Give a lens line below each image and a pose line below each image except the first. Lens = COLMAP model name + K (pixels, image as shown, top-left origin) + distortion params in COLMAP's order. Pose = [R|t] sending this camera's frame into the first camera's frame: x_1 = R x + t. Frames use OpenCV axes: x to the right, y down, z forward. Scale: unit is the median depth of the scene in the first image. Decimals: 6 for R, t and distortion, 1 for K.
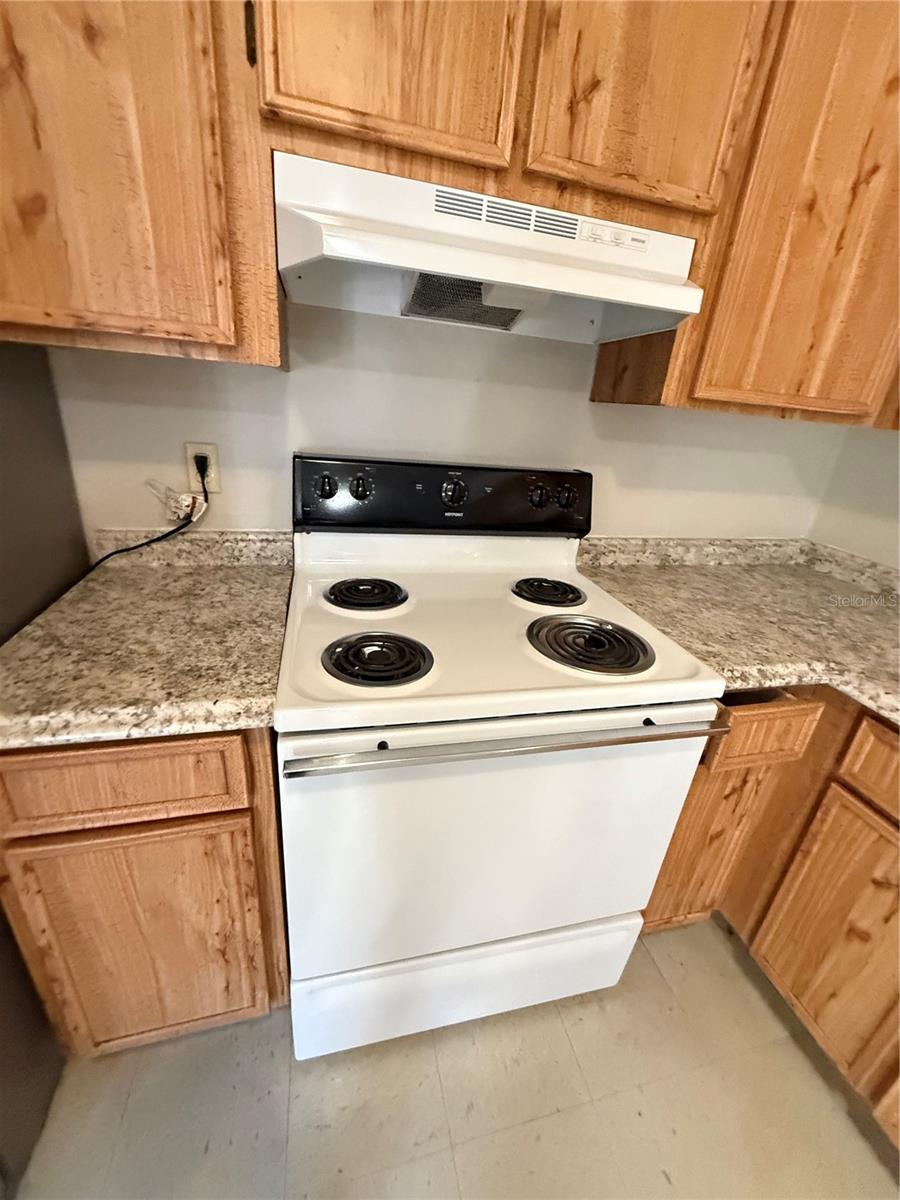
lens RADIAL K [[483.0, 0, 444.2], [0, 483.0, 595.4], [0, 0, 1]] dist [0.000354, 0.000195]
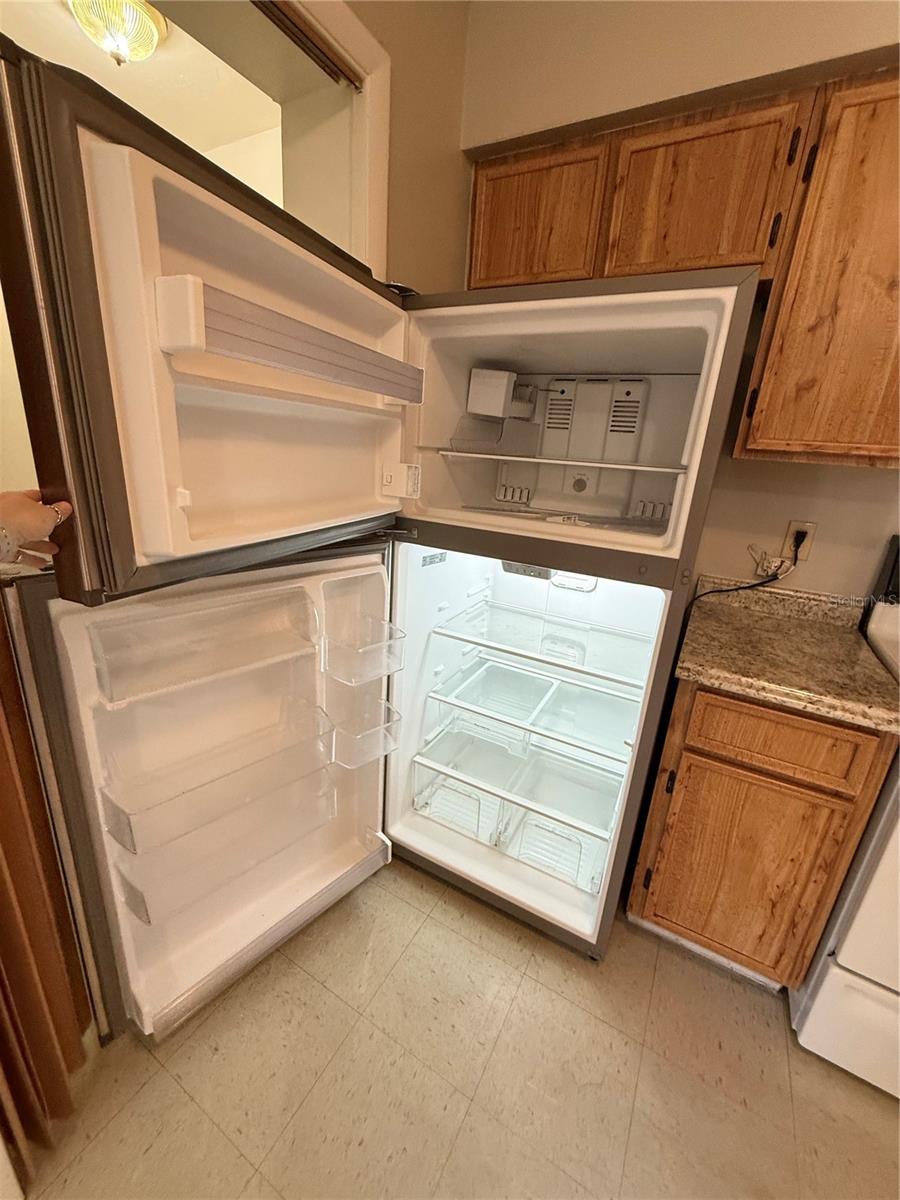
lens RADIAL K [[483.0, 0, 444.2], [0, 483.0, 595.4], [0, 0, 1]] dist [0.000354, 0.000195]
pose [[0.728822, 0.175677, -0.661783, -0.422994], [-0.262746, 0.964287, -0.033382, 0.235673], [0.632284, 0.198210, 0.748952, -0.742449]]
